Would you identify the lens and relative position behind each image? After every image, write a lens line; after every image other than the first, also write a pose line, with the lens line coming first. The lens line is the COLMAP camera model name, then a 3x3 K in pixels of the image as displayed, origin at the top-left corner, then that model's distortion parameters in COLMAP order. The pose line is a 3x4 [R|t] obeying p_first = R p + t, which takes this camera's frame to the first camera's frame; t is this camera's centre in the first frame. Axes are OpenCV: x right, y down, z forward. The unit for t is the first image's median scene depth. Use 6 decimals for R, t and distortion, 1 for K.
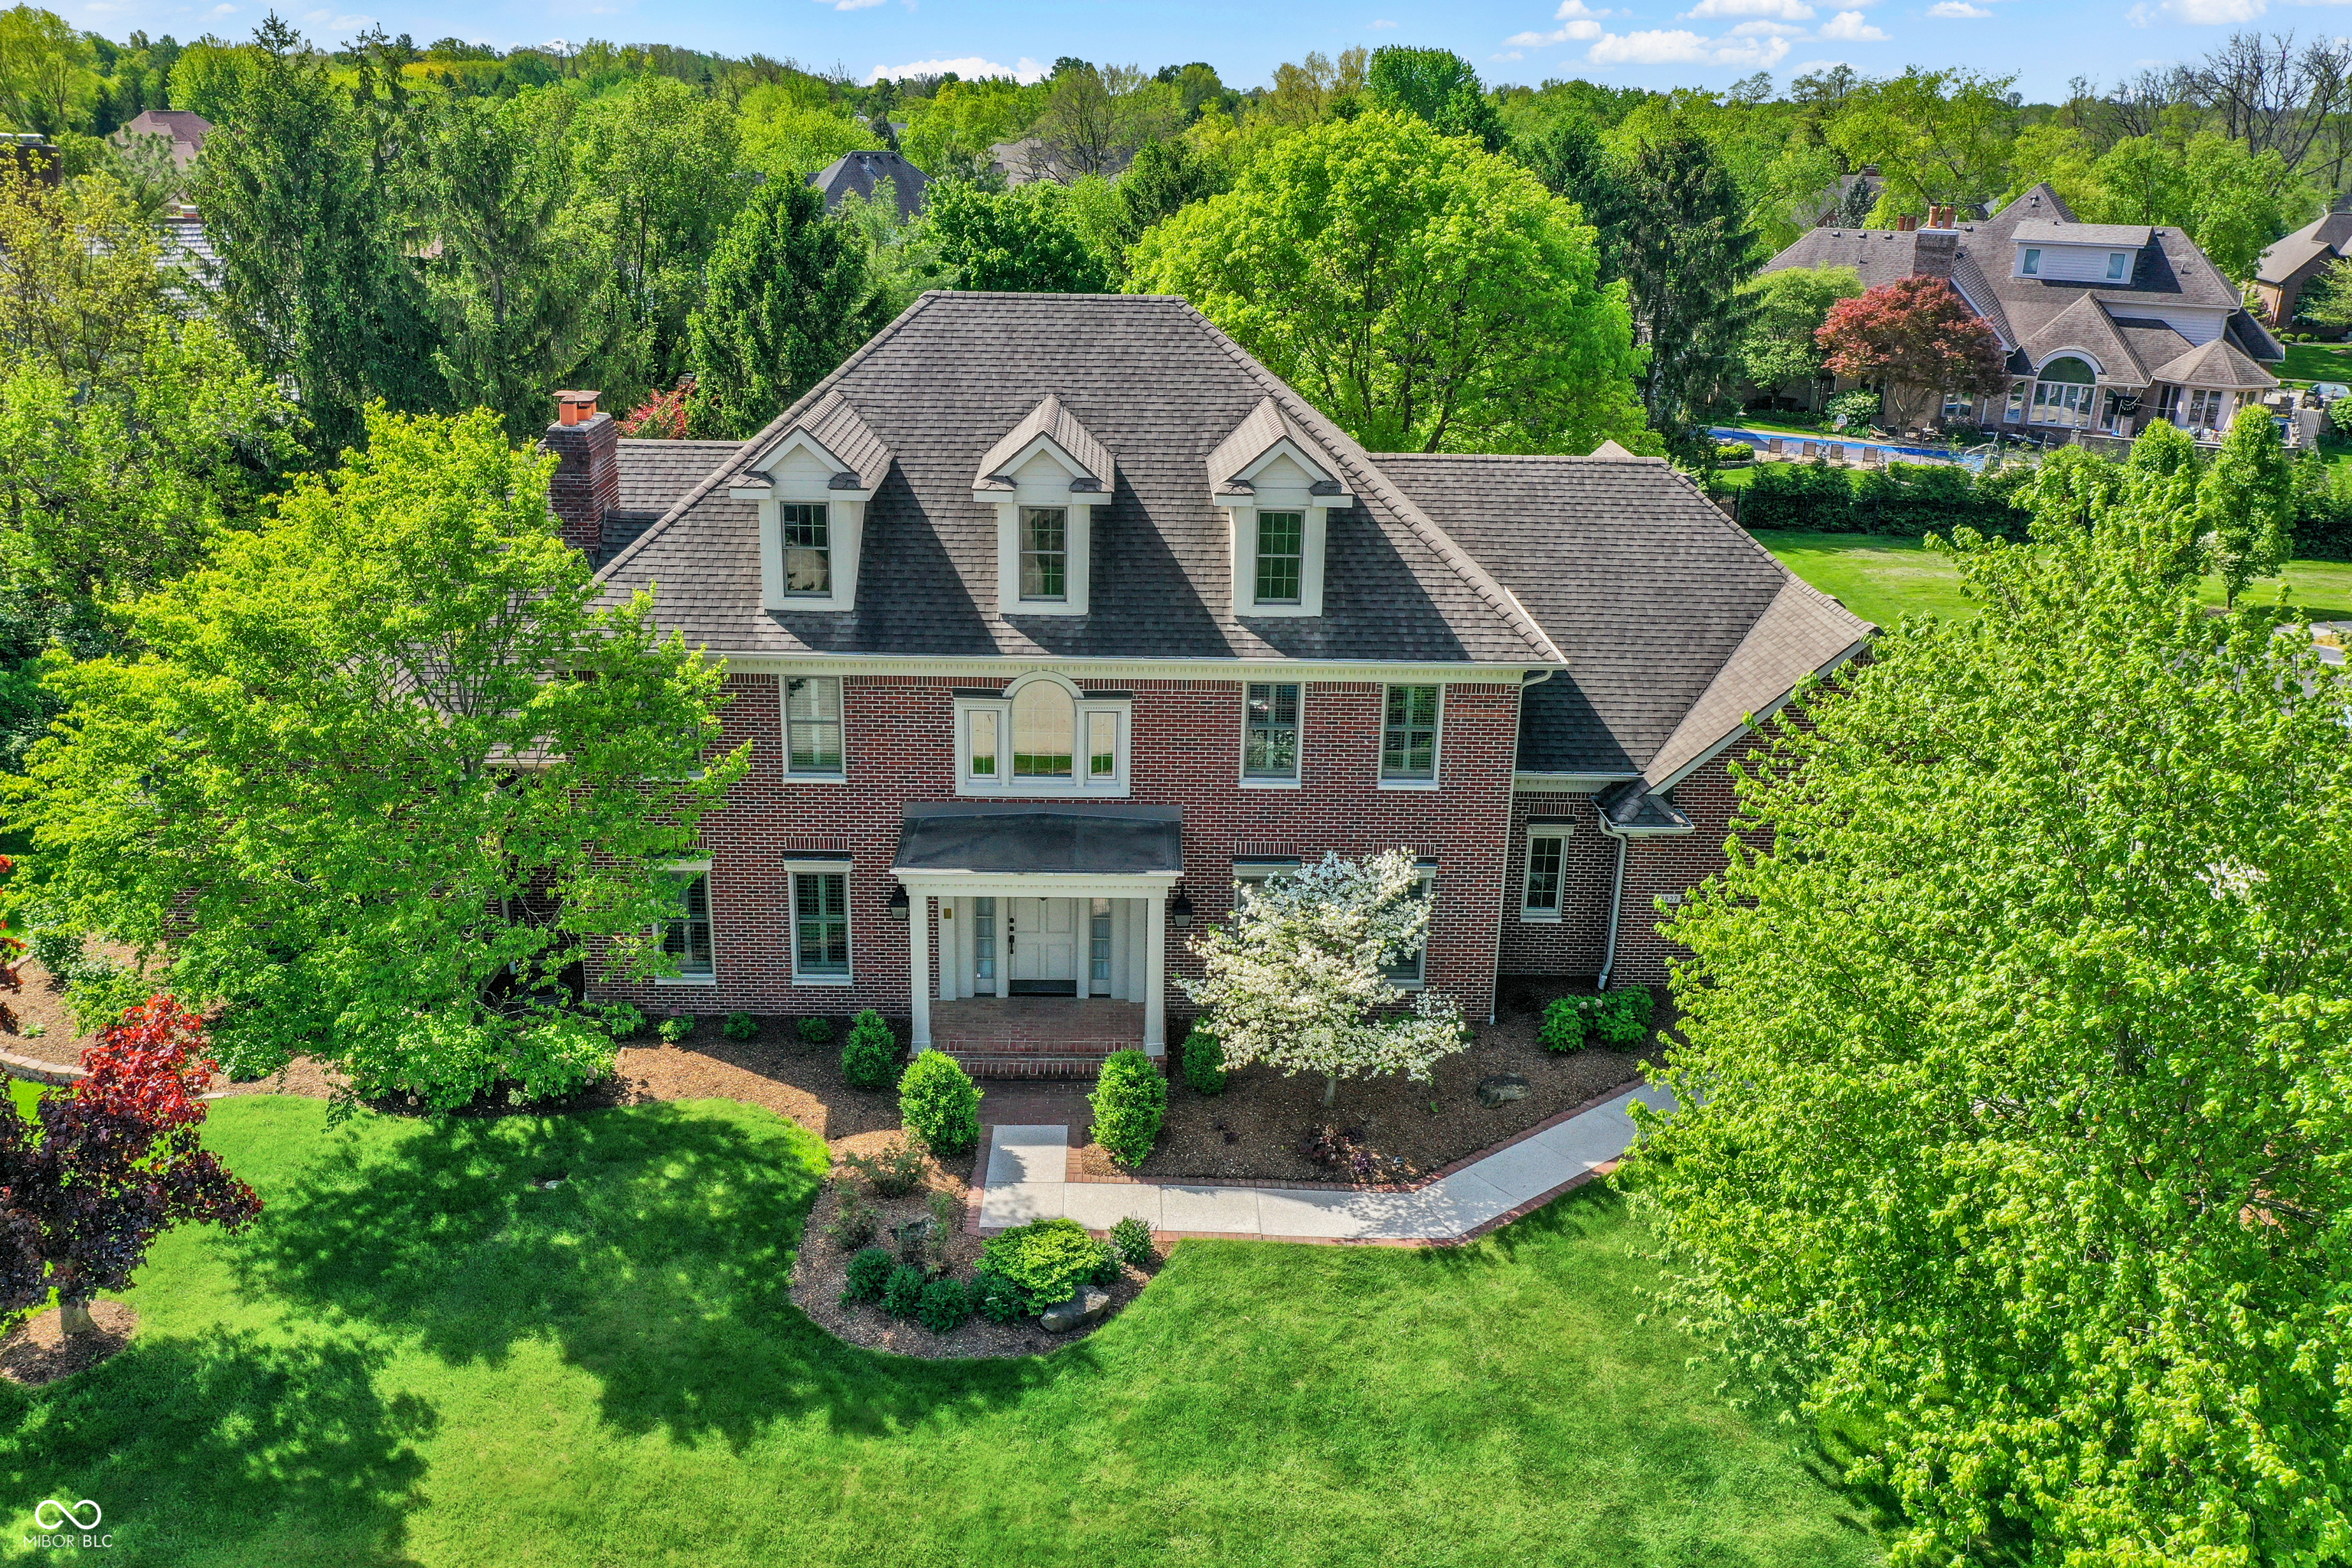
lens RADIAL K [[1873.8, 0, 1176.0], [0, 1873.8, 784.0], [0, 0, 1]] dist [0.007571, 0.001737]
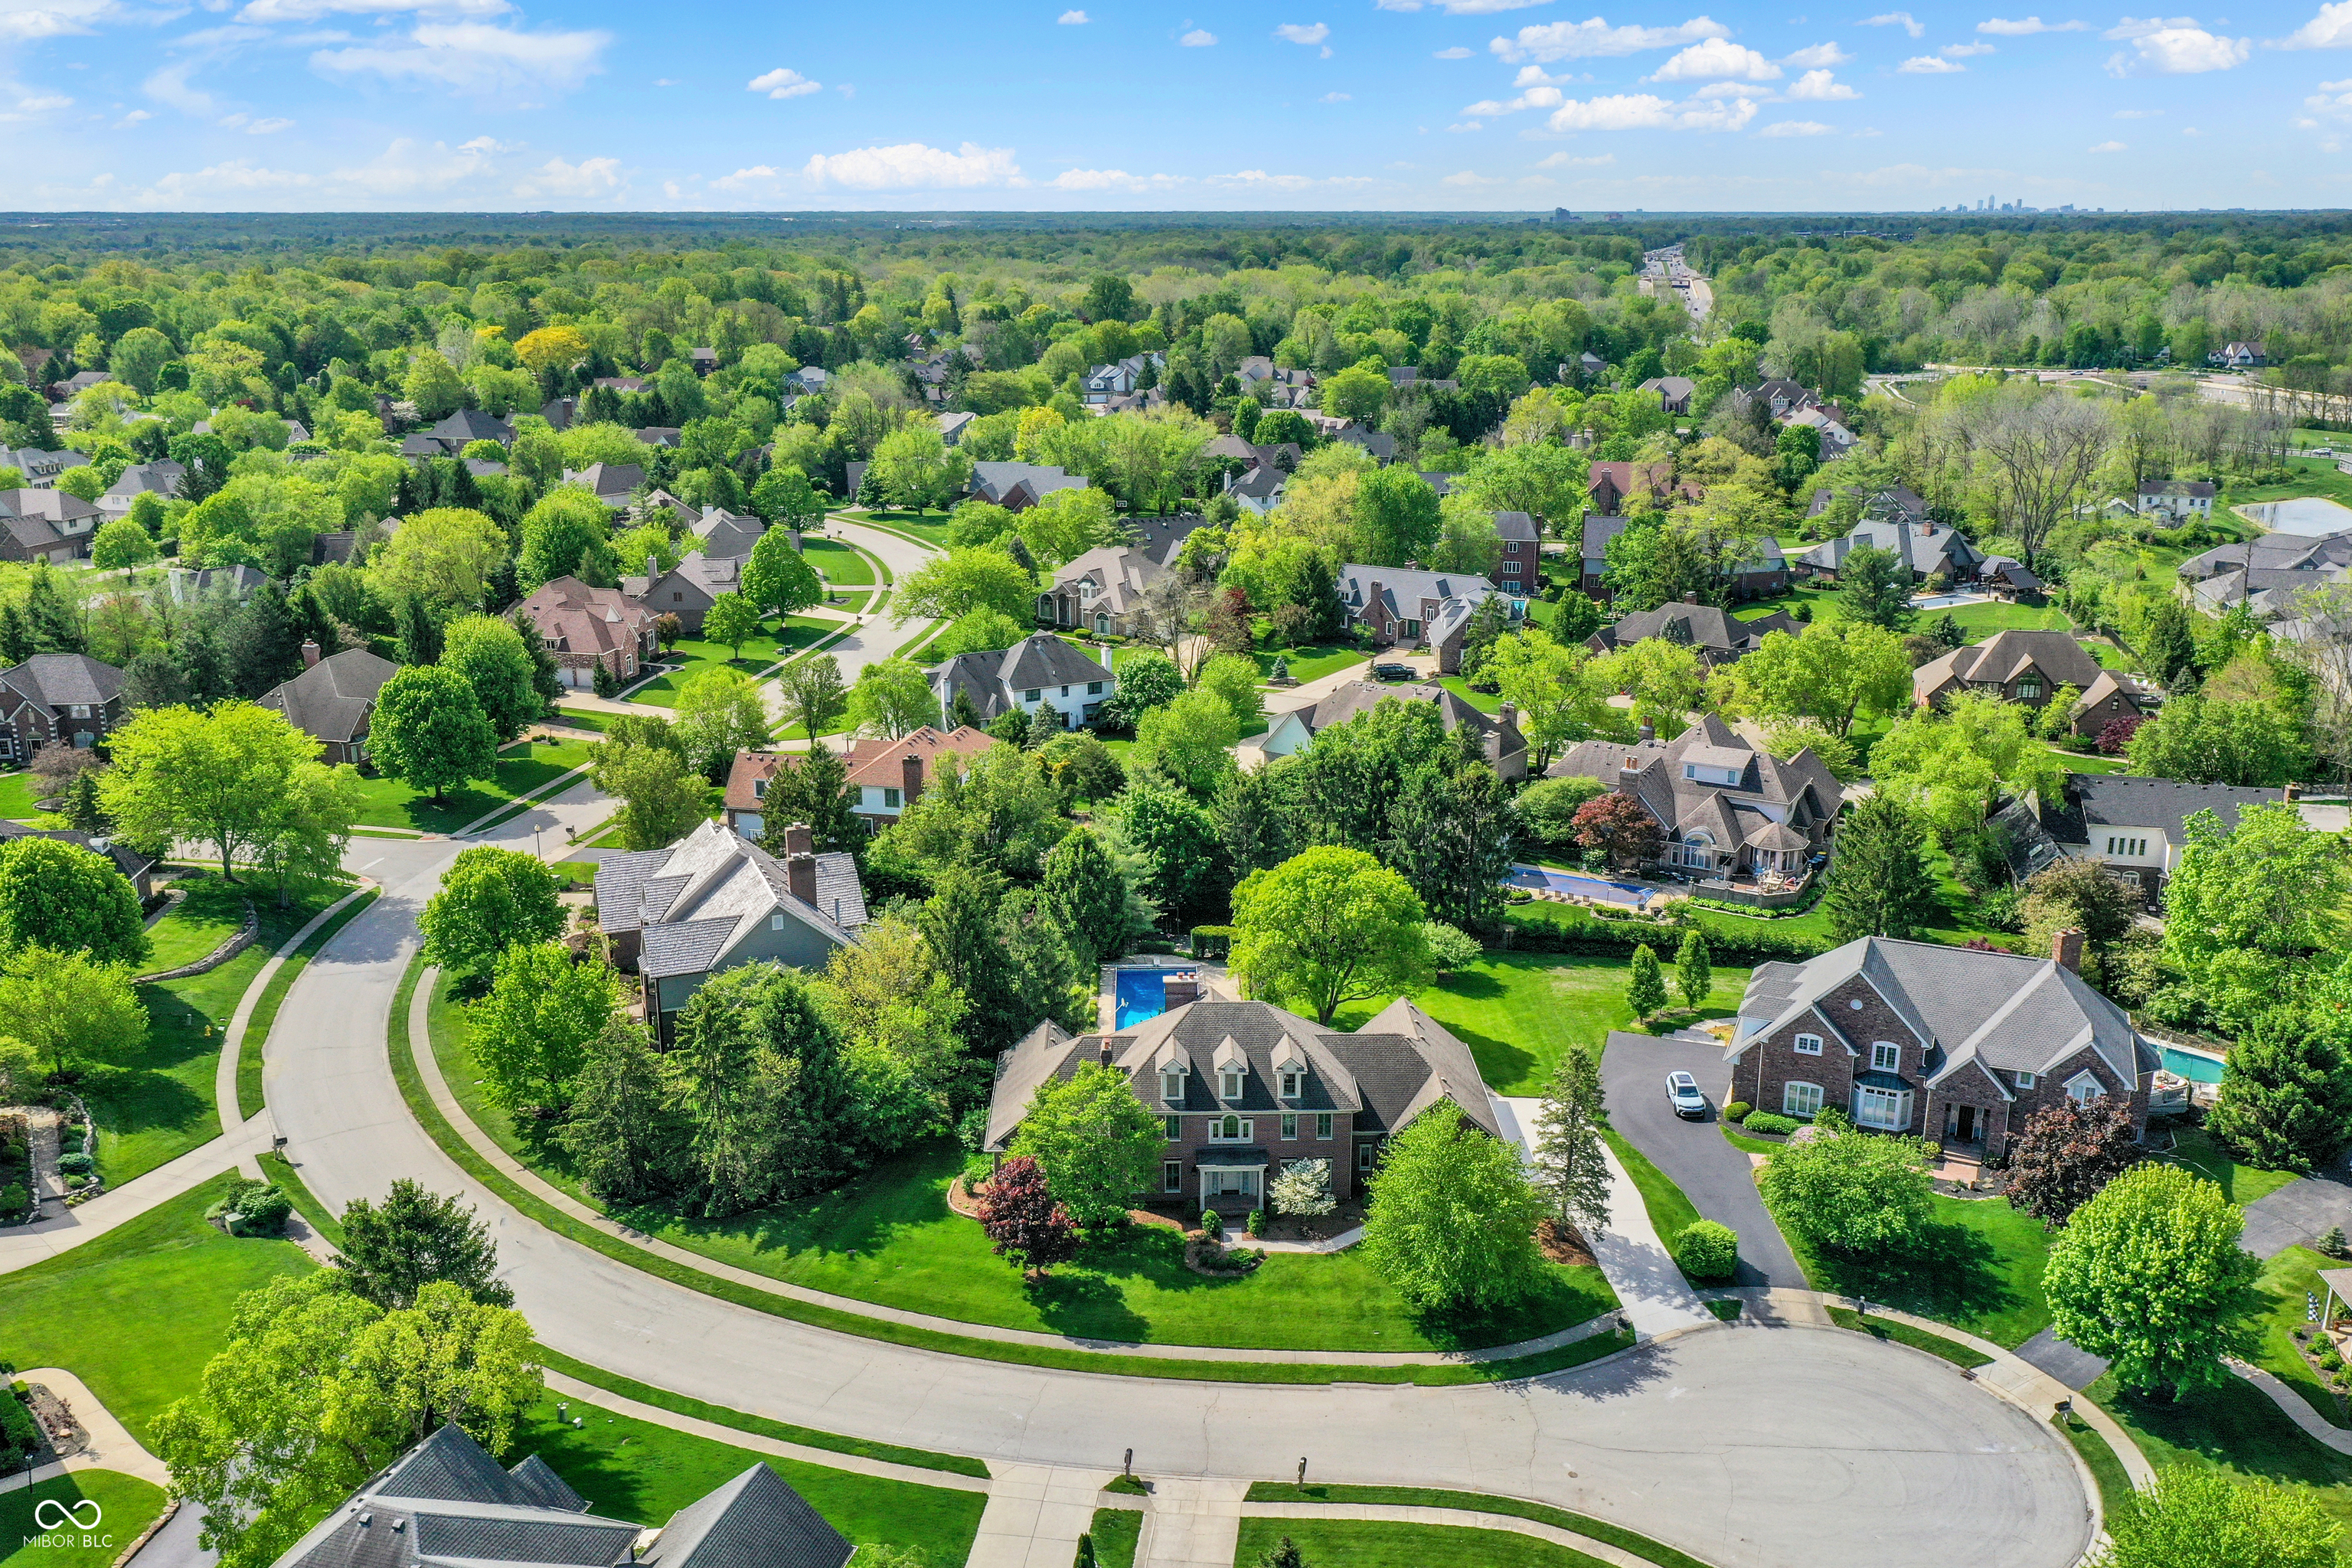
lens RADIAL K [[1956.1, 0, 1176.0], [0, 1956.1, 784.0], [0, 0, 1]] dist [0.008045, -0.000500]
pose [[0.999634, -0.021652, -0.016244, -0.109951], [0.020613, 0.997885, -0.061648, -0.525537], [0.017545, 0.061291, 0.997966, -3.331621]]
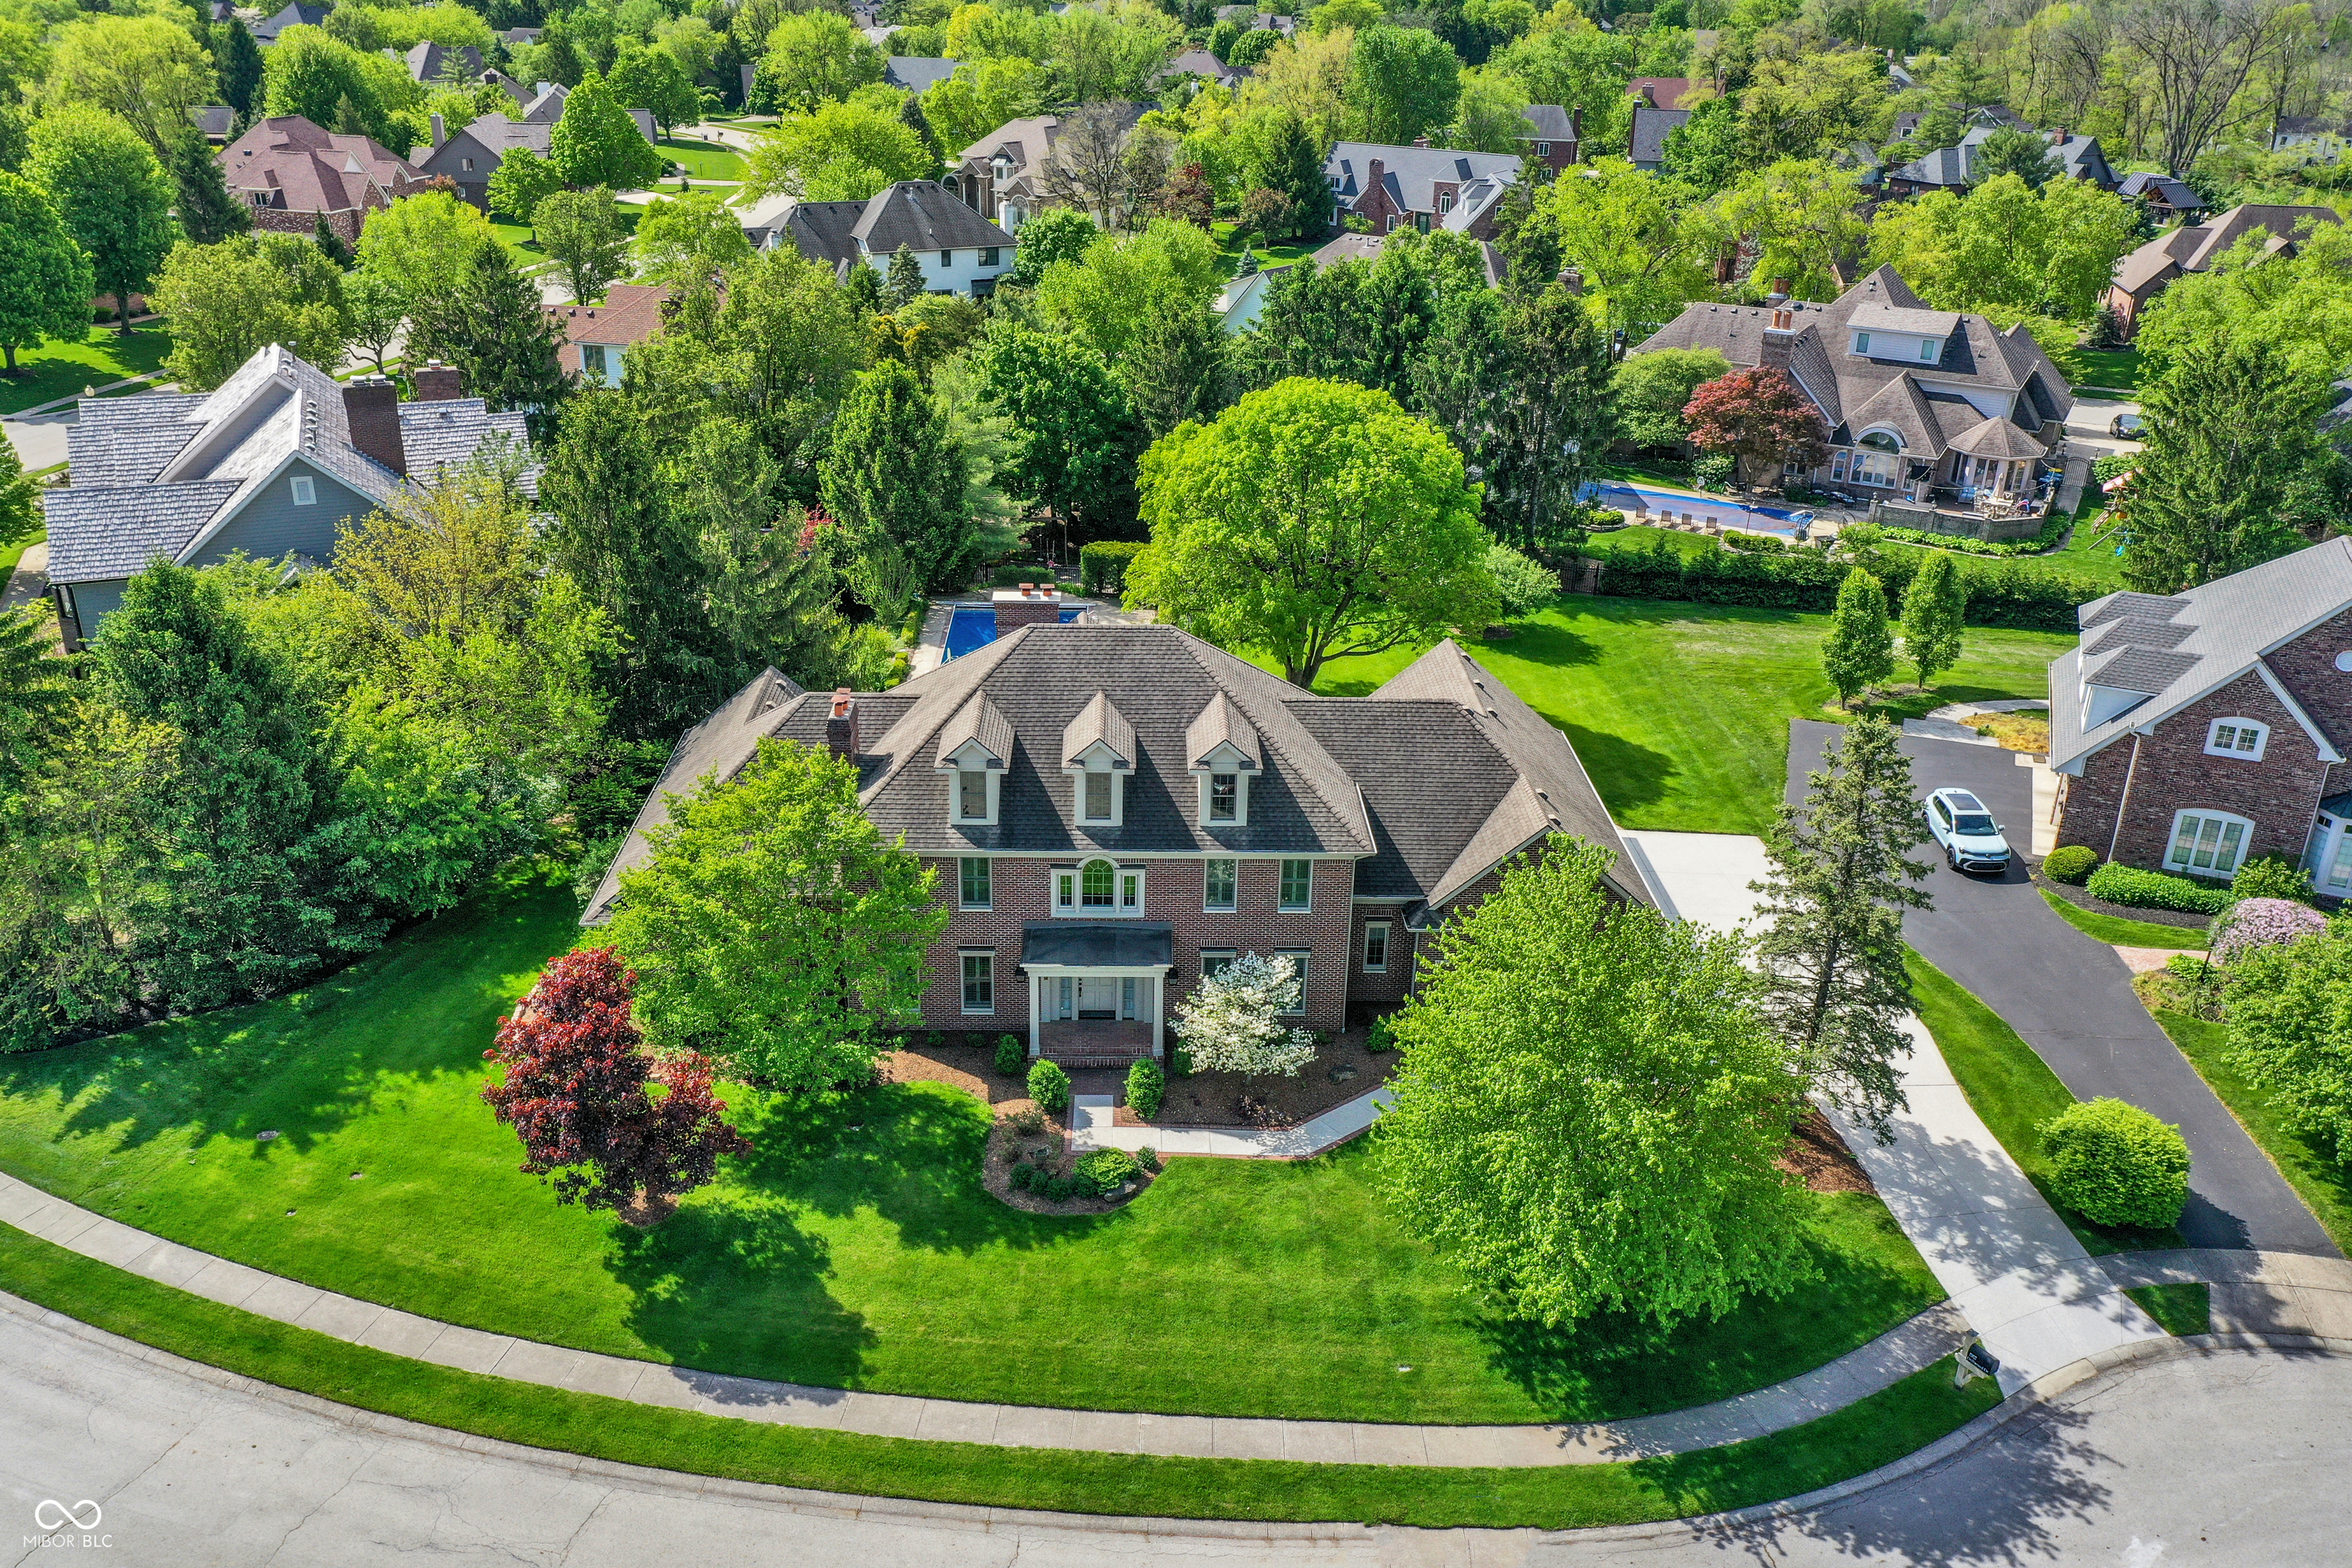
lens RADIAL K [[1873.8, 0, 1176.0], [0, 1873.8, 784.0], [0, 0, 1]] dist [0.007571, 0.001737]
pose [[0.999990, -0.001743, -0.004226, 0.015768], [0.002069, 0.996913, 0.078487, -0.289985], [0.004076, -0.078495, 0.996906, -0.902610]]
